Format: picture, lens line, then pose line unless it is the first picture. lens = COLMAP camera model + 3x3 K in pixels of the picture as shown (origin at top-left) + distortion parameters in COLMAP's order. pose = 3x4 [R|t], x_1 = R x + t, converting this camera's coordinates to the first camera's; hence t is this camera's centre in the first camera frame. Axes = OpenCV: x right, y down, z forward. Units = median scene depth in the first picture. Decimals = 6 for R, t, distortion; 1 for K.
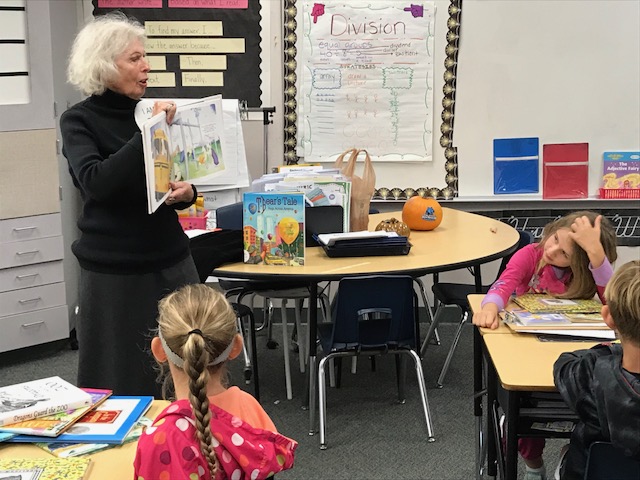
lens RADIAL K [[1022.8, 0, 337.7], [0, 1022.8, 240.3], [0, 0, 1]] dist [0.226989, -1.016762]
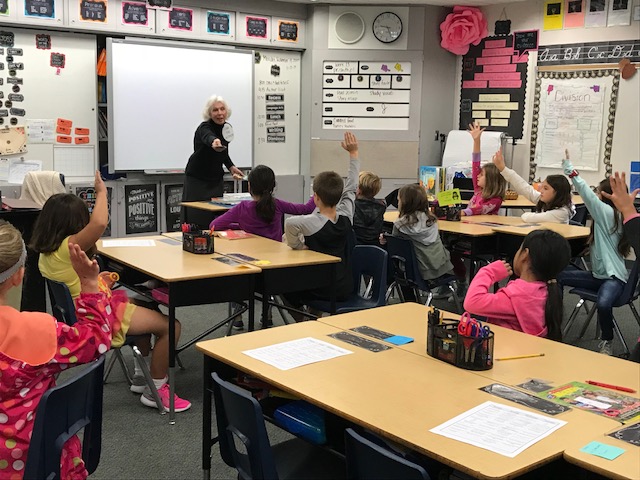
lens RADIAL K [[801.2, 0, 317.2], [0, 801.2, 238.6], [0, 0, 1]] dist [0.146189, -0.517851]
pose [[0.643231, 0.136947, -0.753325, 0.870543], [-0.160527, 0.986129, 0.042201, 0.058954], [0.748655, 0.093784, 0.656293, -0.287825]]
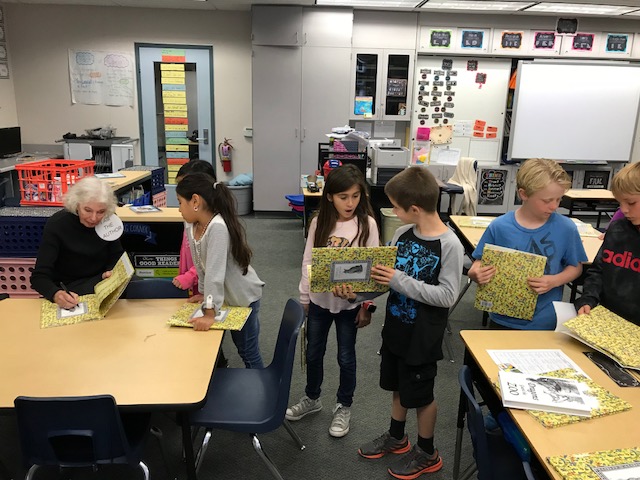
lens RADIAL K [[533.2, 0, 318.5], [0, 533.2, 237.0], [0, 0, 1]] dist [0.010677, -0.013242]
pose [[0.043049, 0.261153, -0.964337, 0.837793], [-0.200742, 0.947808, 0.247716, 0.012851], [0.978698, 0.182918, 0.093227, -0.180802]]
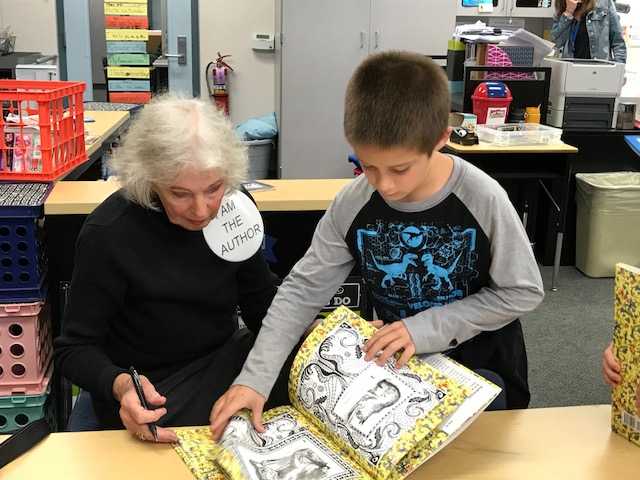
lens RADIAL K [[819.1, 0, 306.8], [0, 819.1, 239.8], [0, 0, 1]] dist [0.095843, -0.300054]
pose [[0.125858, 0.276657, -0.952691, 0.637608], [-0.195910, 0.948347, 0.249514, 0.092935], [0.972512, 0.155238, 0.173557, -0.368697]]
